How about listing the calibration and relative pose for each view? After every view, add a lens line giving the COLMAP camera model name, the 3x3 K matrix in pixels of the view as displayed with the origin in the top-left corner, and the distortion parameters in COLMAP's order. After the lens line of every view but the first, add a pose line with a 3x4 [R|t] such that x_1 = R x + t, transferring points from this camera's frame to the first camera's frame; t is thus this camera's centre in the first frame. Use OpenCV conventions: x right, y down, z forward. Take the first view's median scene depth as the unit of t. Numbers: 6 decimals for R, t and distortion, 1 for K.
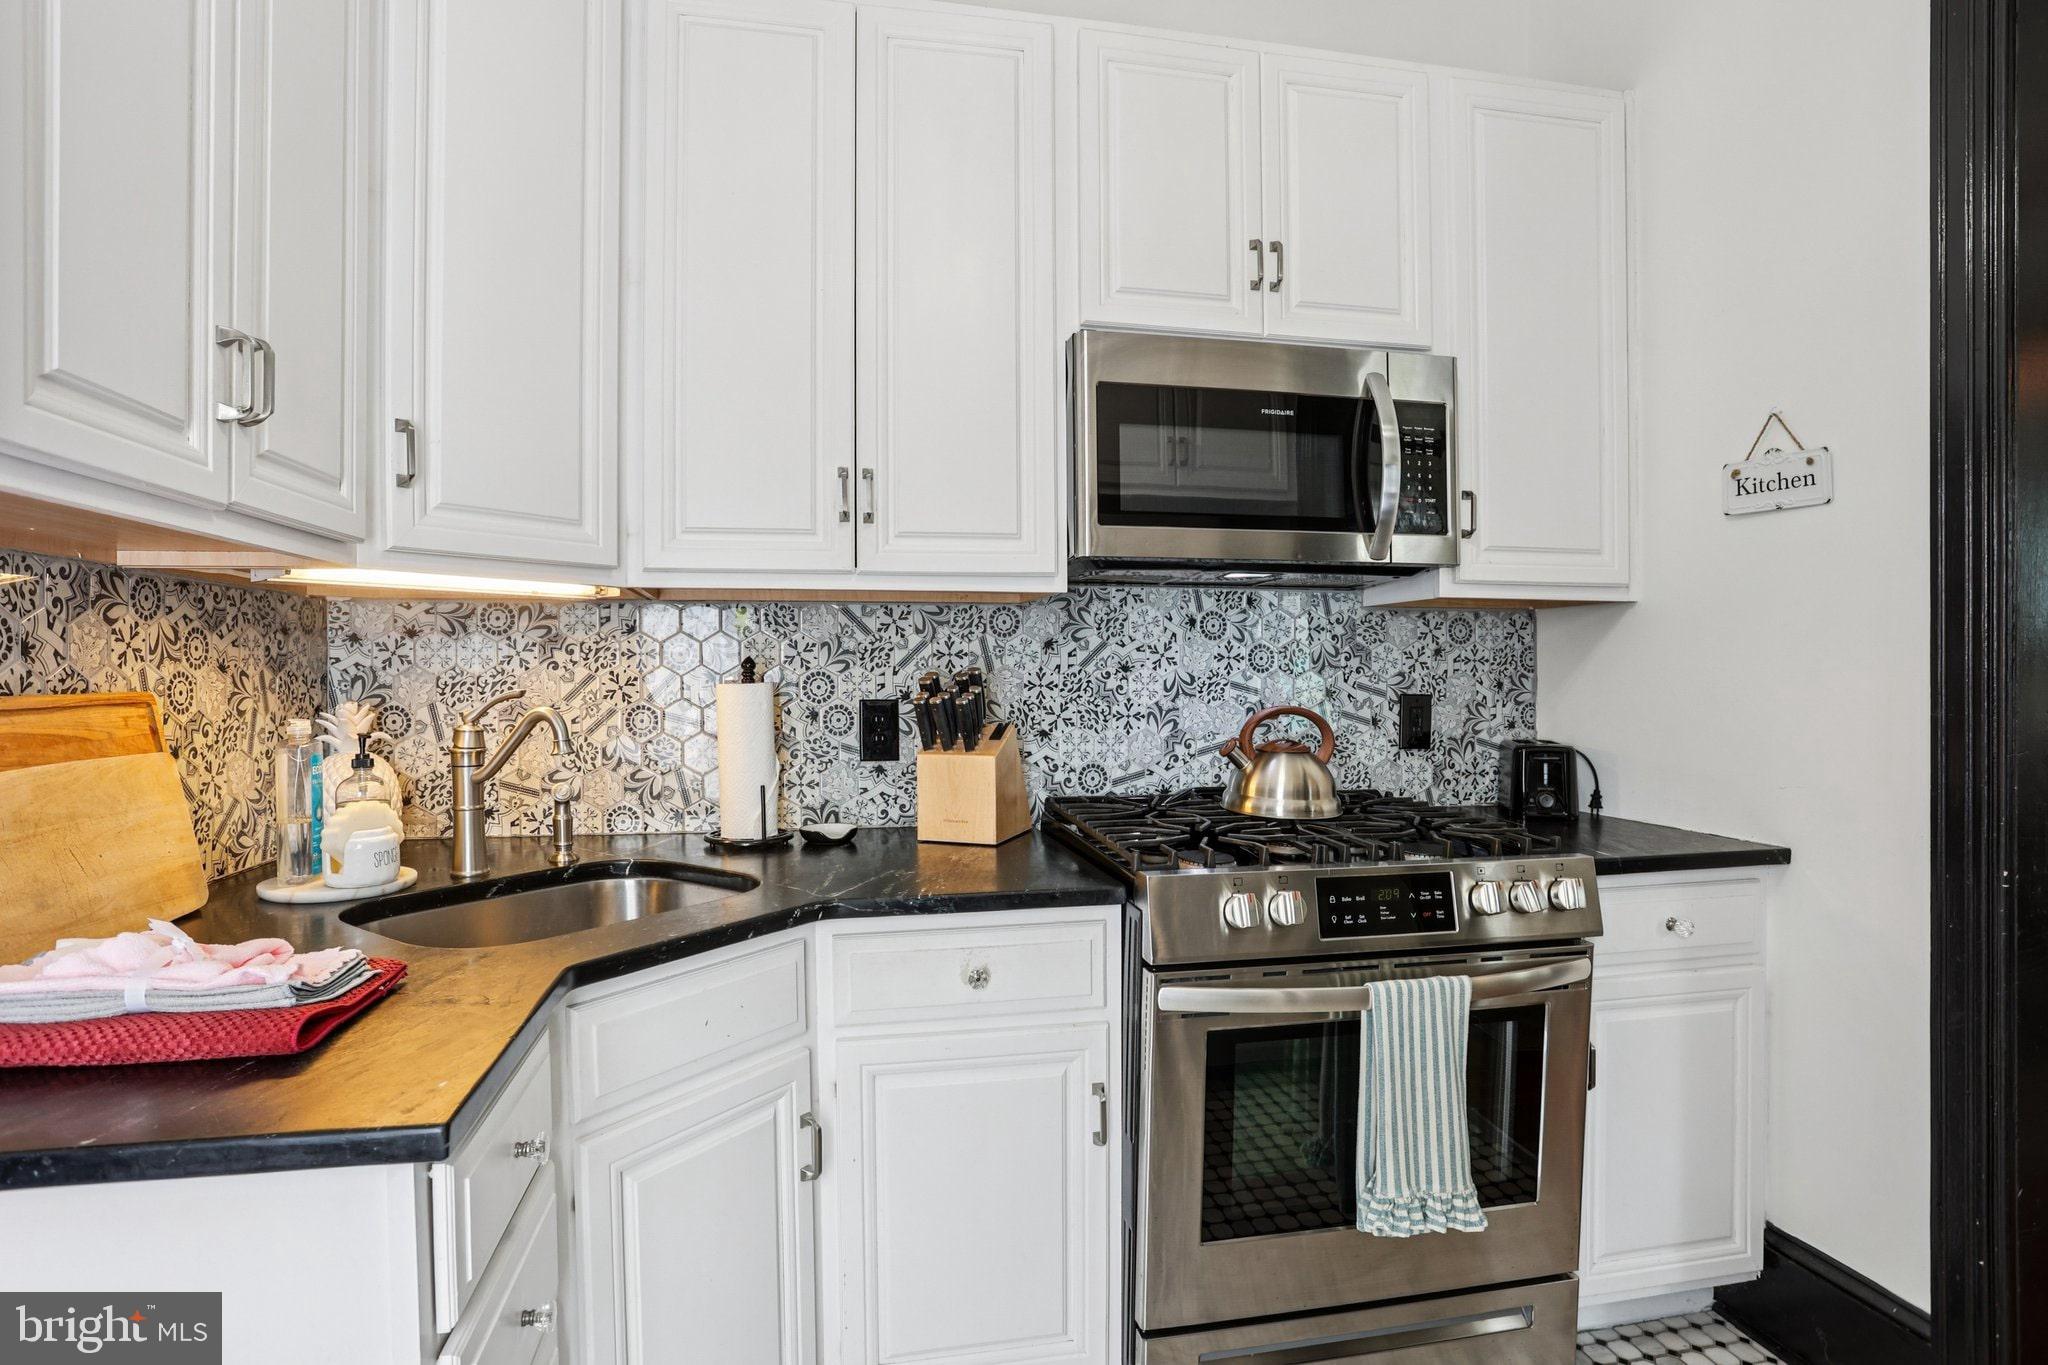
lens RADIAL K [[1103.1, 0, 993.2], [0, 1103.1, 637.9], [0, 0, 1]] dist [-0.027412, 0.008502]
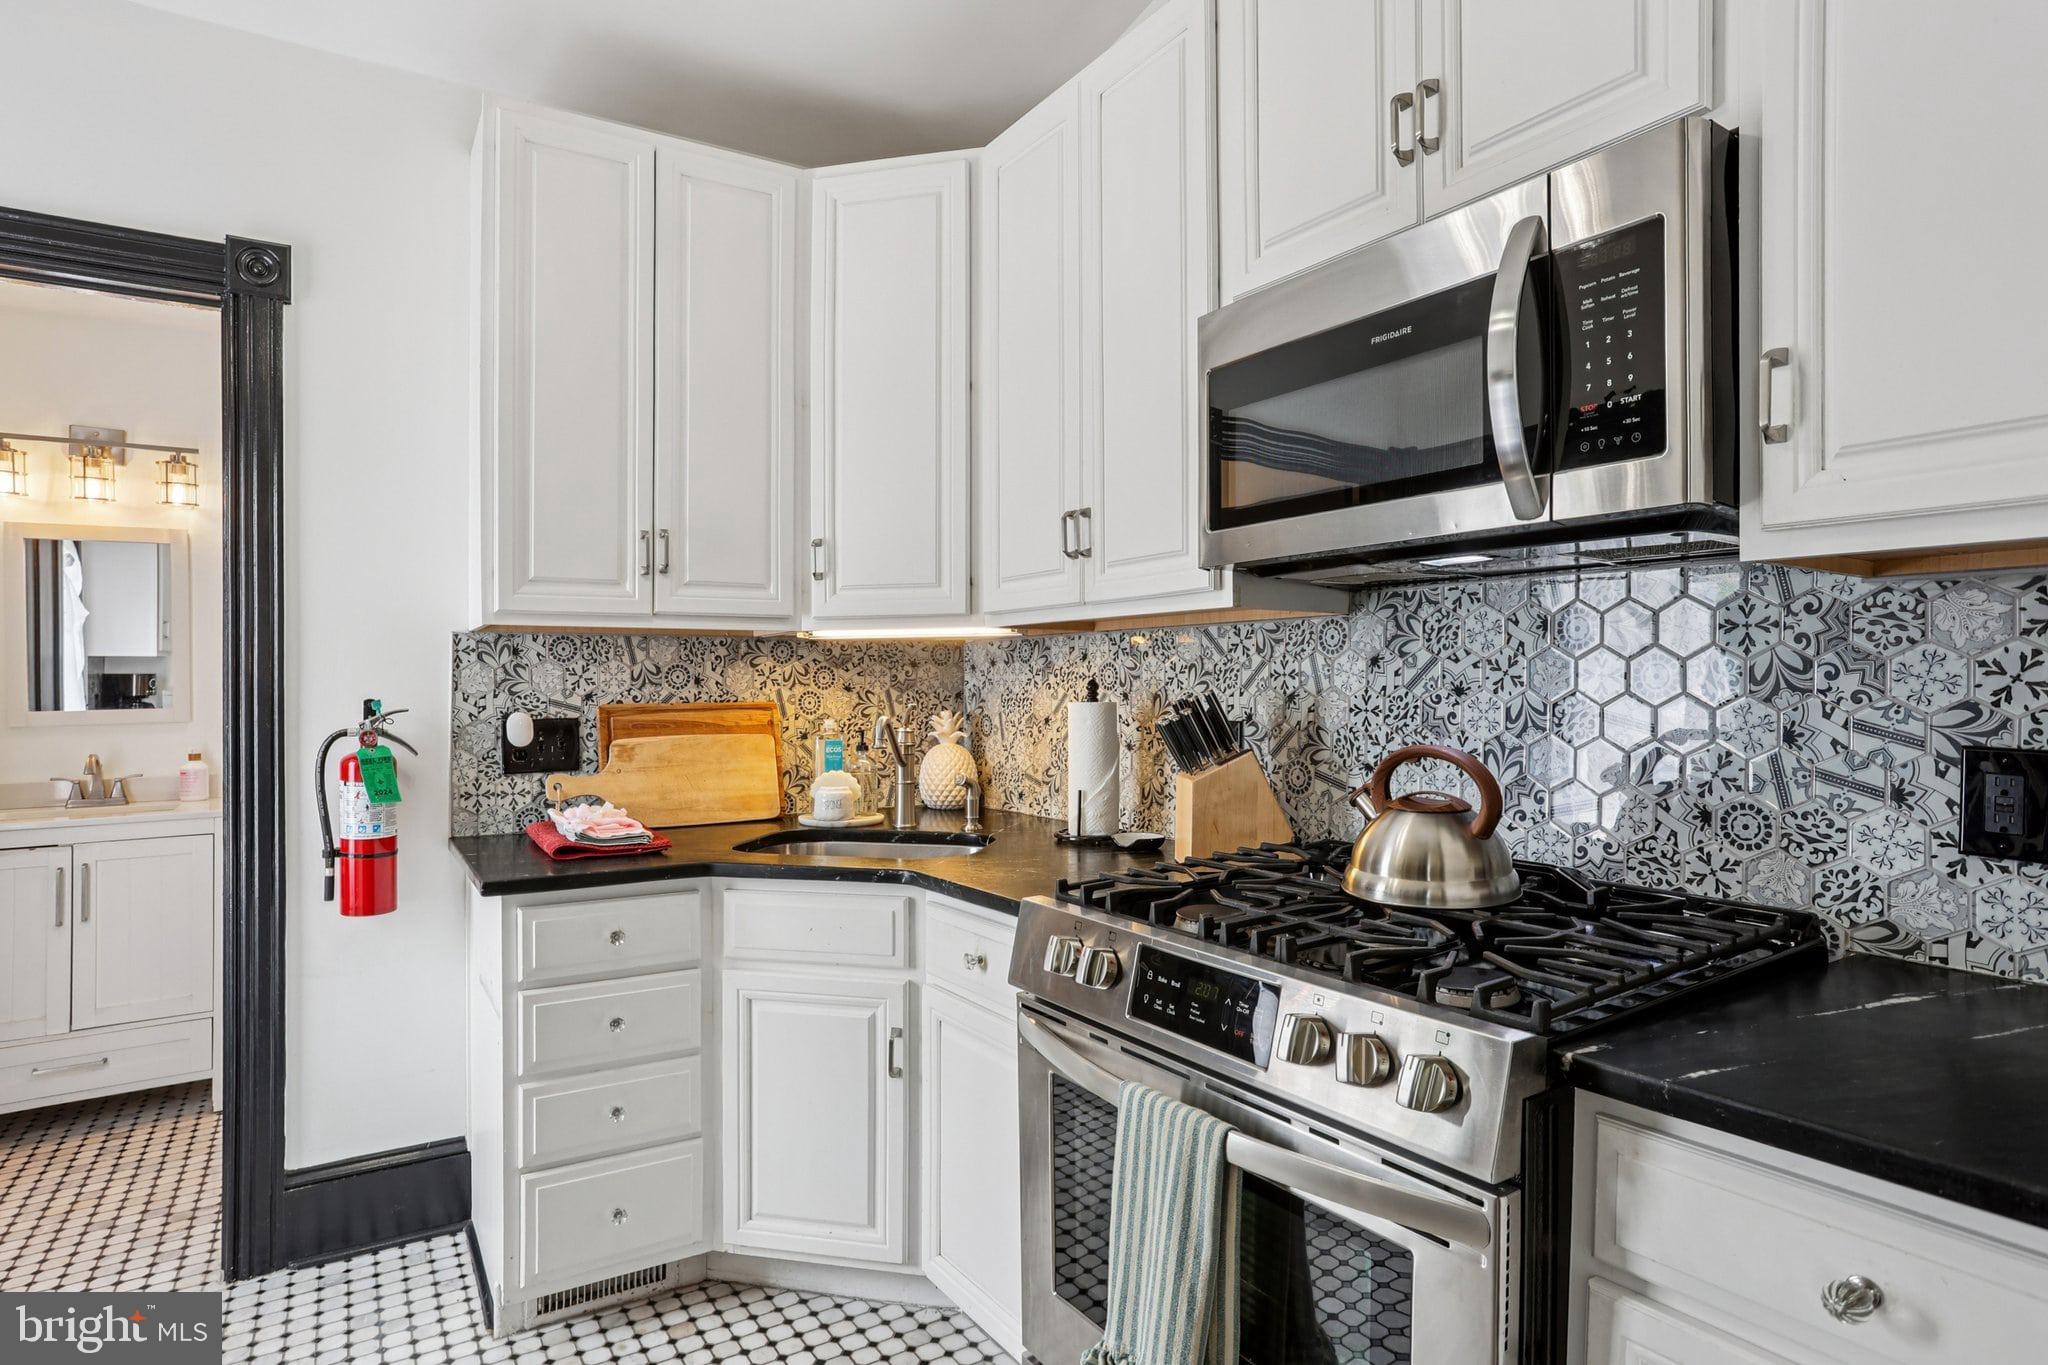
lens RADIAL K [[1103.1, 0, 1011.2], [0, 1103.1, 685.7], [0, 0, 1]] dist [-0.027412, 0.008502]
pose [[0.348798, 0.003652, -0.937191, 0.727072], [0.031063, 0.999398, 0.015455, 0.002835], [0.936683, -0.034503, 0.348474, 0.445311]]
